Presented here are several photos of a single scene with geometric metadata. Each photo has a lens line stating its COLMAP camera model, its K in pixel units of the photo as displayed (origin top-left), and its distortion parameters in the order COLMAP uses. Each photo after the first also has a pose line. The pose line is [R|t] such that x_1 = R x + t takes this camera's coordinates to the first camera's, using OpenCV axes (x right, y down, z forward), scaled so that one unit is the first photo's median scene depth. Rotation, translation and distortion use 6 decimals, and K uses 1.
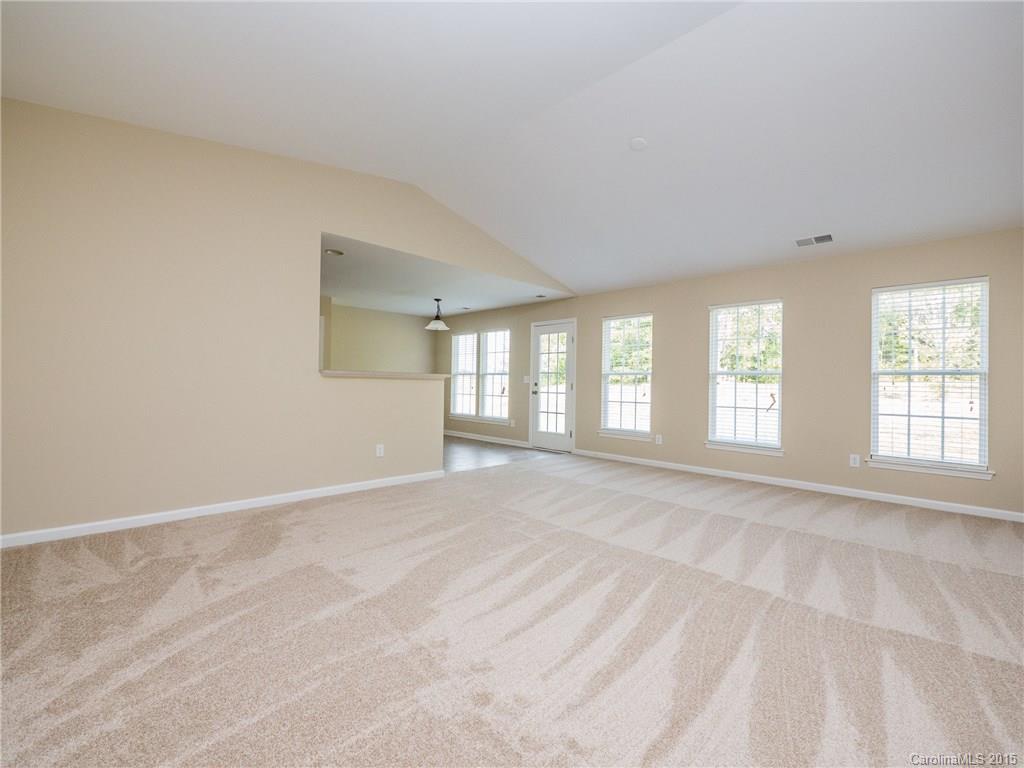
lens RADIAL K [[436.3, 0, 515.7], [0, 436.3, 386.0], [0, 0, 1]] dist [-0.000379, -0.000094]
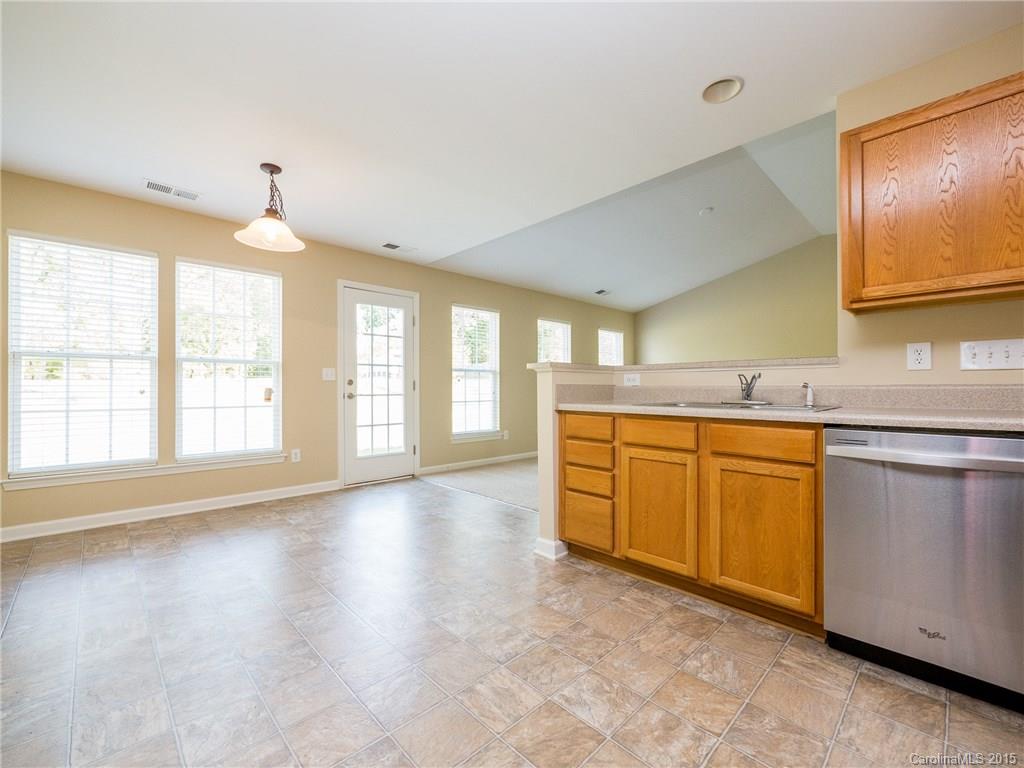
lens RADIAL K [[436.3, 0, 515.7], [0, 436.3, 386.0], [0, 0, 1]] dist [-0.000379, -0.000094]
pose [[0.020867, -0.007789, 0.999752, -0.536191], [0.009988, 0.999921, 0.007582, -0.000922], [-0.999732, 0.009827, 0.020944, 0.723112]]
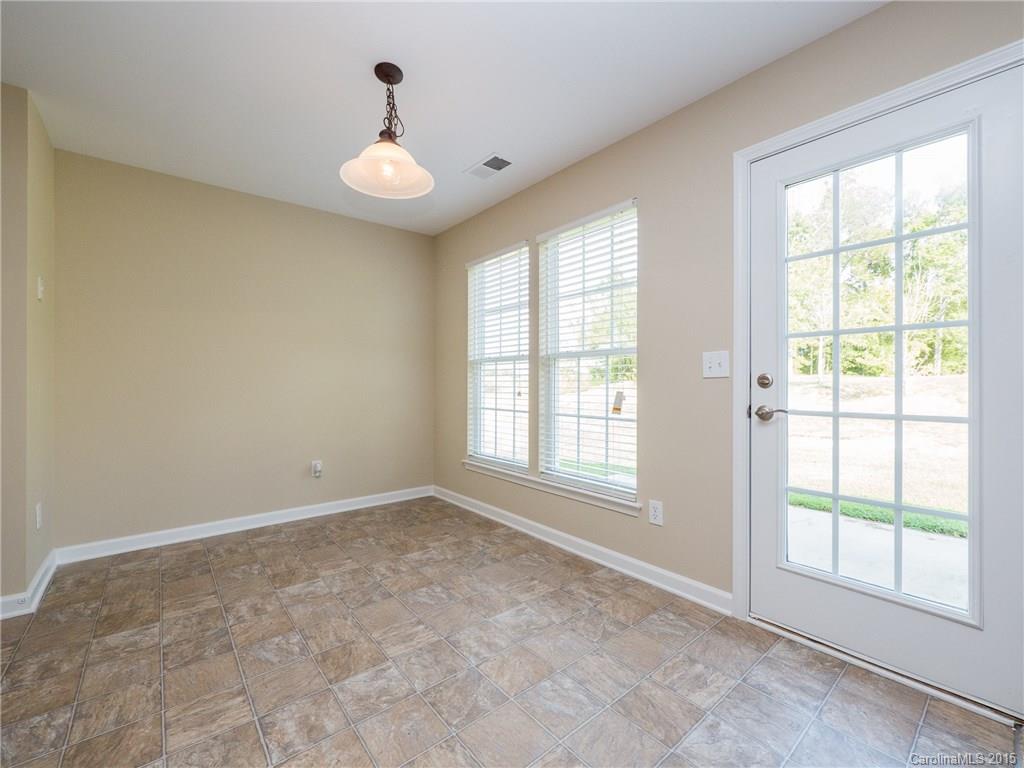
lens RADIAL K [[436.3, 0, 515.7], [0, 436.3, 386.0], [0, 0, 1]] dist [-0.000379, -0.000094]
pose [[0.994835, -0.016612, -0.100140, -0.071978], [0.016782, 0.999859, 0.000854, -0.003429], [0.100111, -0.002530, 0.994973, 0.694748]]
